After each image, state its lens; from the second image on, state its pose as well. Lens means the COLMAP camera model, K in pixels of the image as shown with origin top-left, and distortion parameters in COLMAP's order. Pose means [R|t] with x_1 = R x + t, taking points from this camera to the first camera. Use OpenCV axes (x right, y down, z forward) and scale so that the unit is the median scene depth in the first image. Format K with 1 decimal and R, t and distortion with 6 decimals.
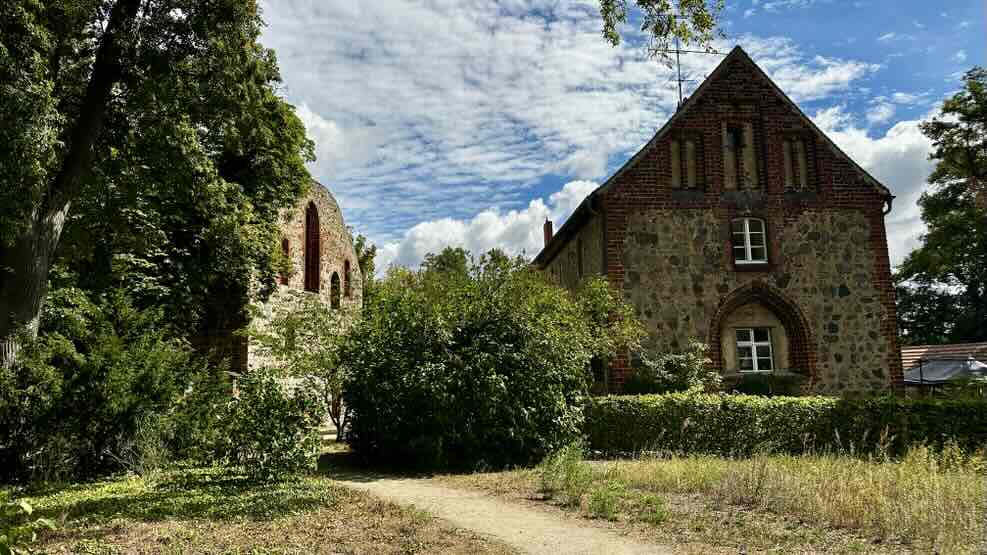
lens RADIAL K [[691.6, 0, 491.0], [0, 691.6, 282.3], [0, 0, 1]] dist [0.063286, -0.095067]
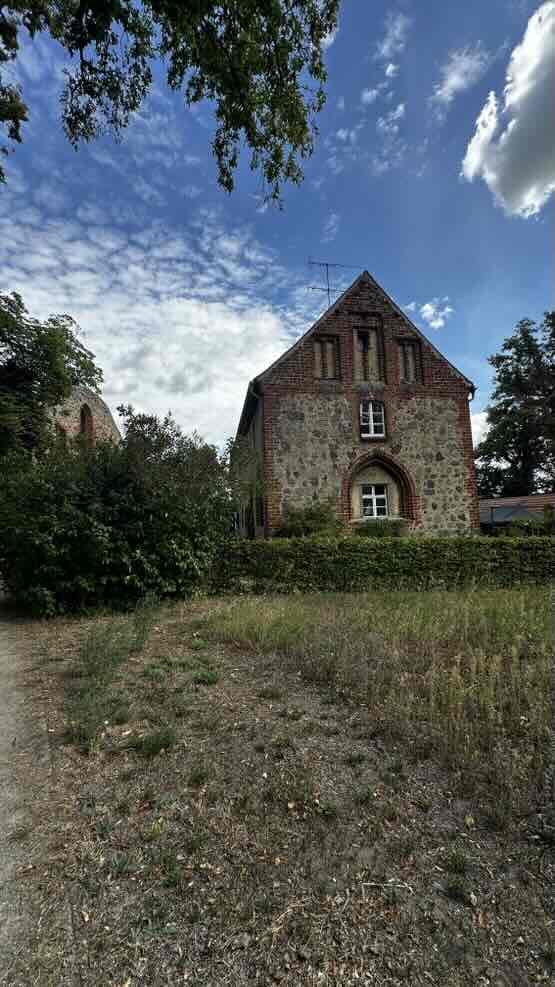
lens RADIAL K [[406.9, 0, 276.2], [0, 406.9, 492.0], [0, 0, 1]] dist [0.000650, -0.000011]
pose [[0.996032, -0.007336, 0.088693, 0.118995], [0.001994, 0.998187, 0.060163, 0.031668], [-0.088974, -0.059747, 0.994240, 0.237990]]
